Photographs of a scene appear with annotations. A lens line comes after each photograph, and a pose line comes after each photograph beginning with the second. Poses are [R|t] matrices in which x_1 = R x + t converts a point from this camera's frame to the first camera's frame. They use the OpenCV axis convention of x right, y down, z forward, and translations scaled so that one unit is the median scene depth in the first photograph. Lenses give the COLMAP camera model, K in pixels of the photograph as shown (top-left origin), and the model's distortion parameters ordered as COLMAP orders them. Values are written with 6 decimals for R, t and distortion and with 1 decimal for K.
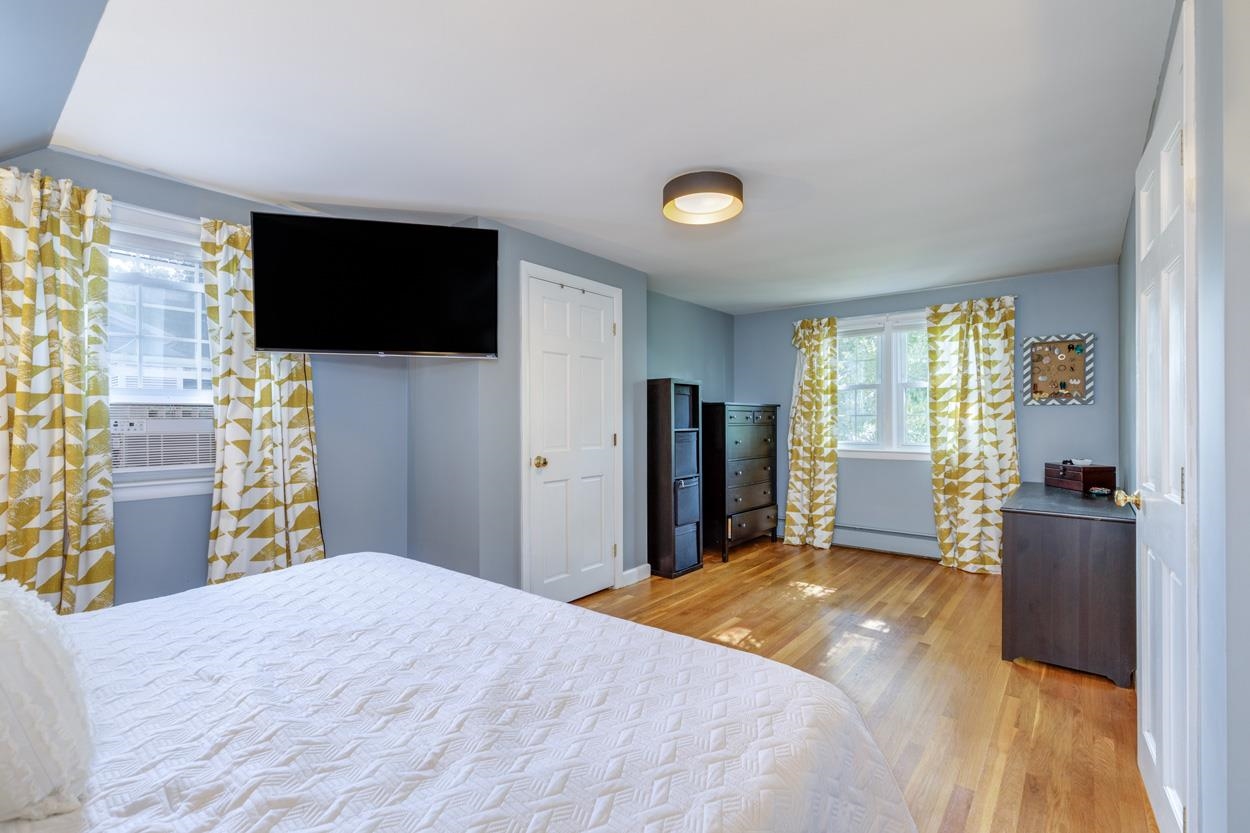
lens RADIAL K [[565.4, 0, 629.4], [0, 565.4, 425.5], [0, 0, 1]] dist [0.006869, -0.001636]
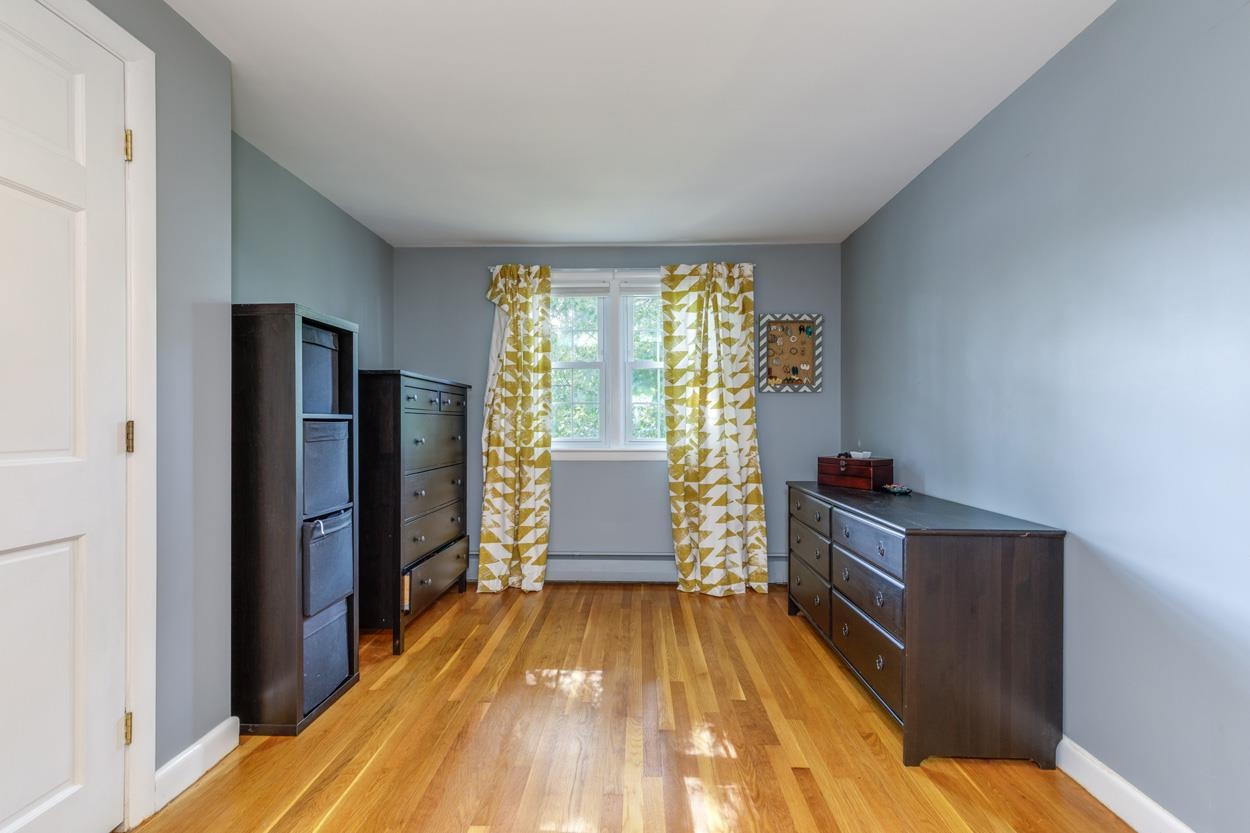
lens RADIAL K [[565.4, 0, 624.0], [0, 565.4, 421.8], [0, 0, 1]] dist [0.006869, -0.001636]
pose [[0.801224, 0.002486, 0.598359, 0.010843], [0.005947, 0.999909, -0.012118, 0.018360], [-0.598335, 0.013268, 0.801136, 0.417884]]
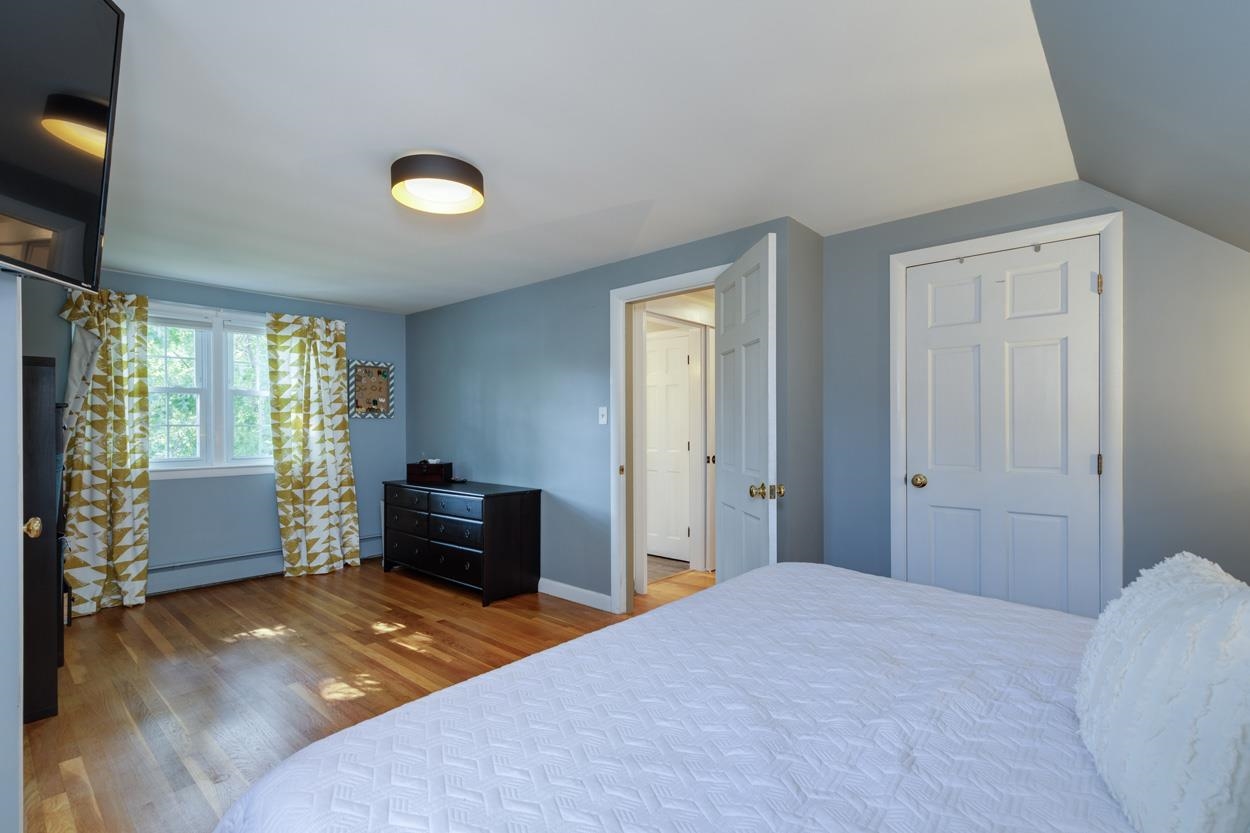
lens RADIAL K [[565.4, 0, 628.7], [0, 565.4, 436.6], [0, 0, 1]] dist [0.006869, -0.001636]
pose [[0.050661, -0.014926, 0.998604, -0.416851], [0.013110, 0.999812, 0.014279, -0.006102], [-0.998630, 0.012368, 0.050847, 0.360561]]
